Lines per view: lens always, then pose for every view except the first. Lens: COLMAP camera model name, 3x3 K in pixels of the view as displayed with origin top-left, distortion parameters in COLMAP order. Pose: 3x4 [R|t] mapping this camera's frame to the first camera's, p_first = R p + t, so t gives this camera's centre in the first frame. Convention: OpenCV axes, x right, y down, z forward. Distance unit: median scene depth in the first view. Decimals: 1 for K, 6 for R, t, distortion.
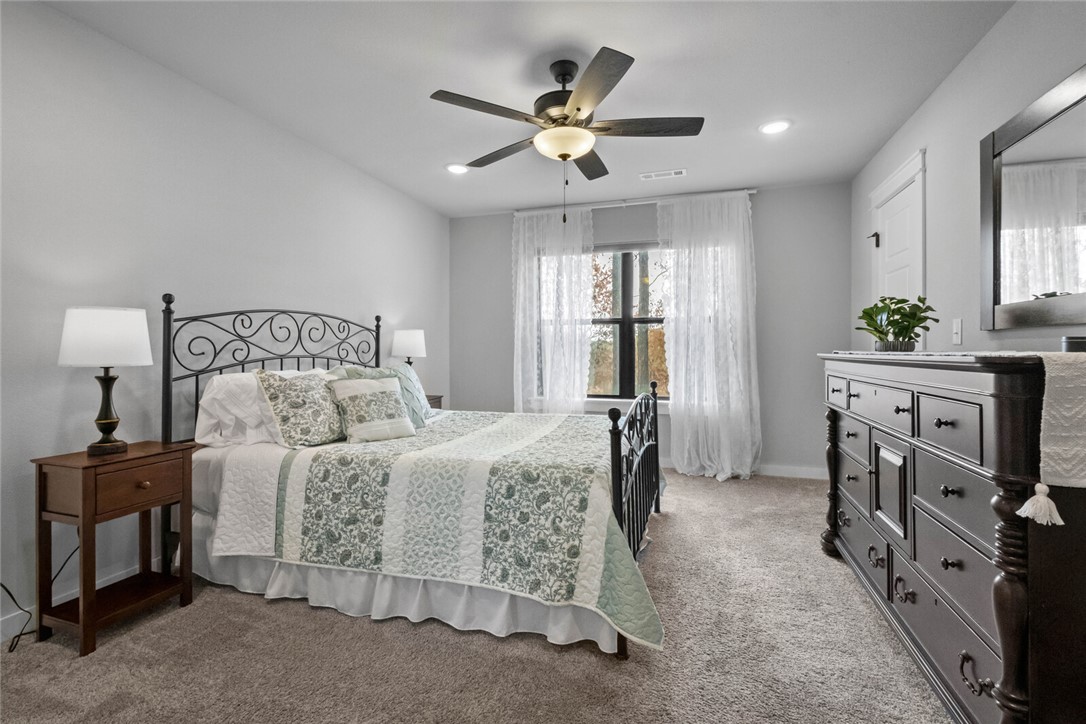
lens RADIAL K [[480.7, 0, 545.1], [0, 480.7, 353.8], [0, 0, 1]] dist [0.014104, -0.007529]
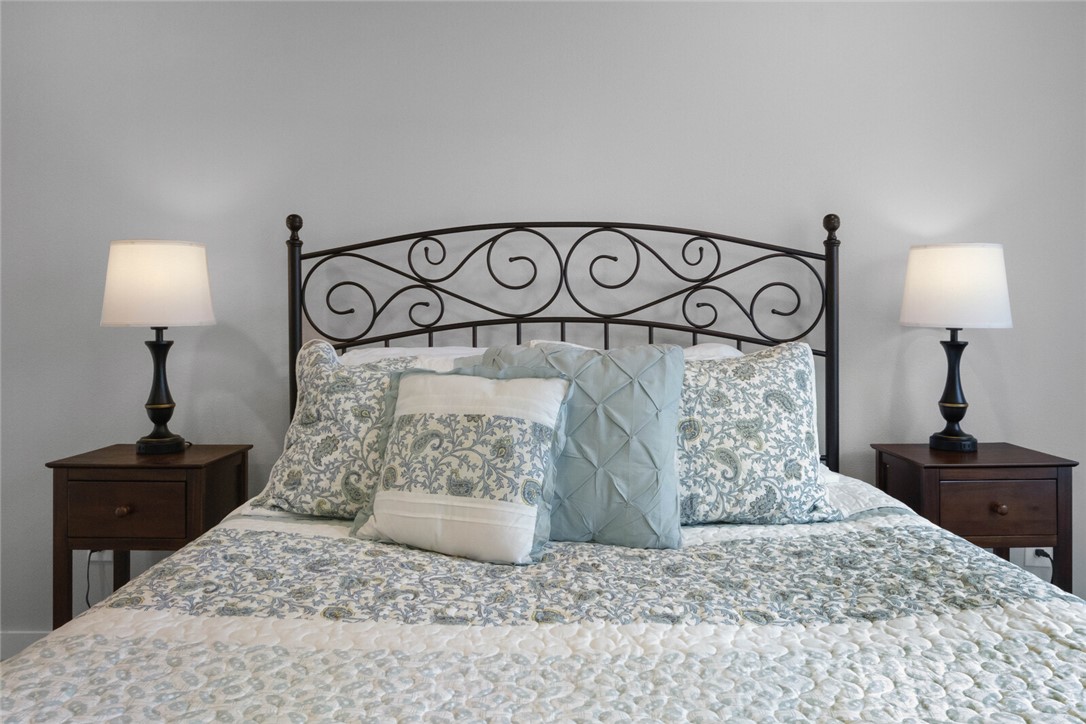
lens RADIAL K [[787.4, 0, 540.3], [0, 787.4, 333.9], [0, 0, 1]] dist [0.066334, 0.002025]
pose [[0.295672, 0.038765, -0.954503, 0.250322], [-0.011130, 0.999248, 0.037134, -0.009462], [0.955225, -0.000356, 0.295882, 0.833745]]
